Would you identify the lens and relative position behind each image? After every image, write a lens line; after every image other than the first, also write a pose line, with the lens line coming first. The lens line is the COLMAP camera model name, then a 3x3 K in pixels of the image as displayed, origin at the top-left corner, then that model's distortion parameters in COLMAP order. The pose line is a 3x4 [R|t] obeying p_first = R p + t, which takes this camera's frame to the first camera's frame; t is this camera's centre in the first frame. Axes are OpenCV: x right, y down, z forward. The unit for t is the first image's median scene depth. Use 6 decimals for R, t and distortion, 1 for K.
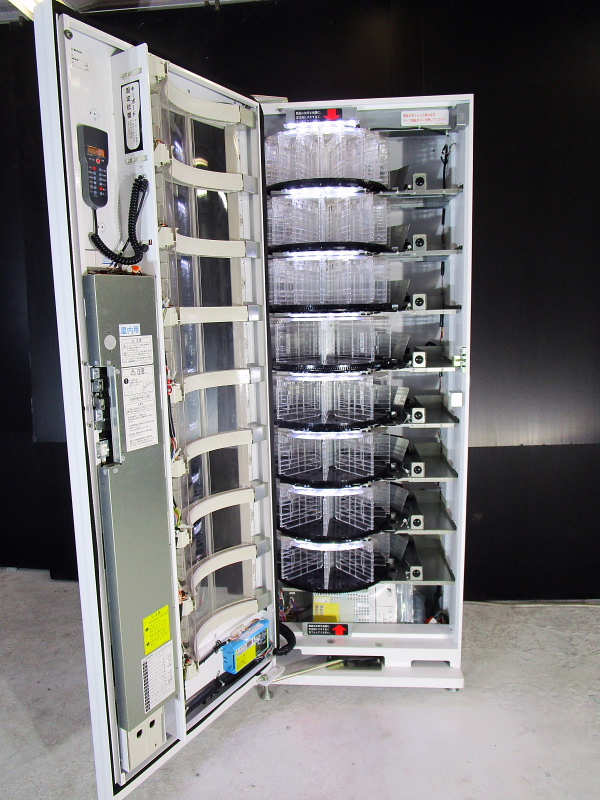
lens RADIAL K [[569.4, 0, 303.1], [0, 569.4, 401.3], [0, 0, 1]] dist [-0.026961, 0.005132]
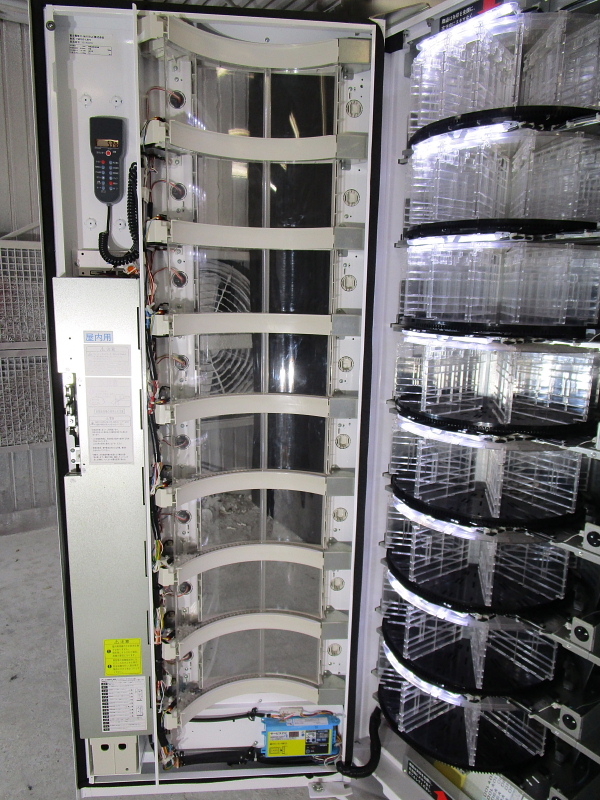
lens RADIAL K [[569.4, 0, 302.8], [0, 569.4, 404.7], [0, 0, 1]] dist [-0.026961, 0.005132]
pose [[0.627293, 0.184395, -0.756639, 0.456353], [-0.159307, 0.981403, 0.107096, -0.125568], [0.762316, 0.053357, 0.645002, 0.492996]]
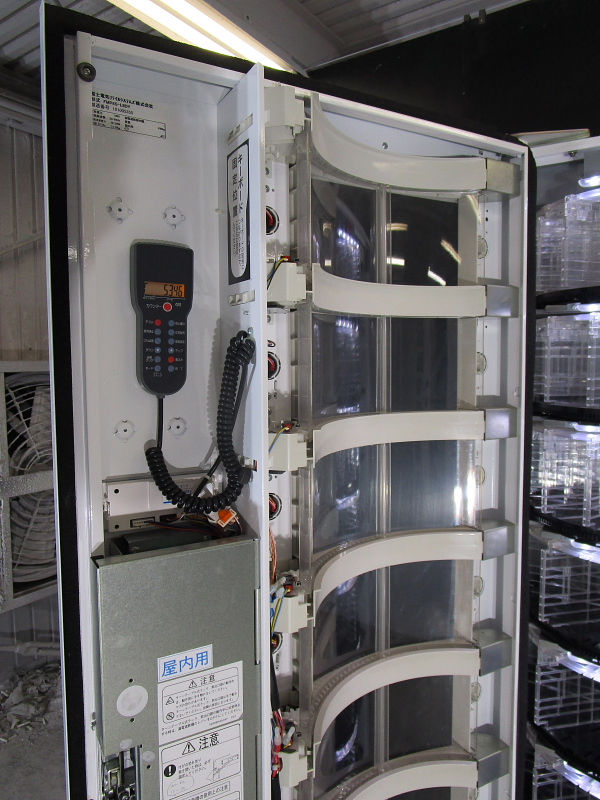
lens RADIAL K [[569.4, 0, 302.1], [0, 569.4, 402.5], [0, 0, 1]] dist [-0.026961, 0.005132]
pose [[0.887203, 0.049698, -0.458695, -0.012203], [-0.086120, 0.994547, -0.058815, -0.236872], [0.453271, 0.091684, 0.886645, 0.450582]]
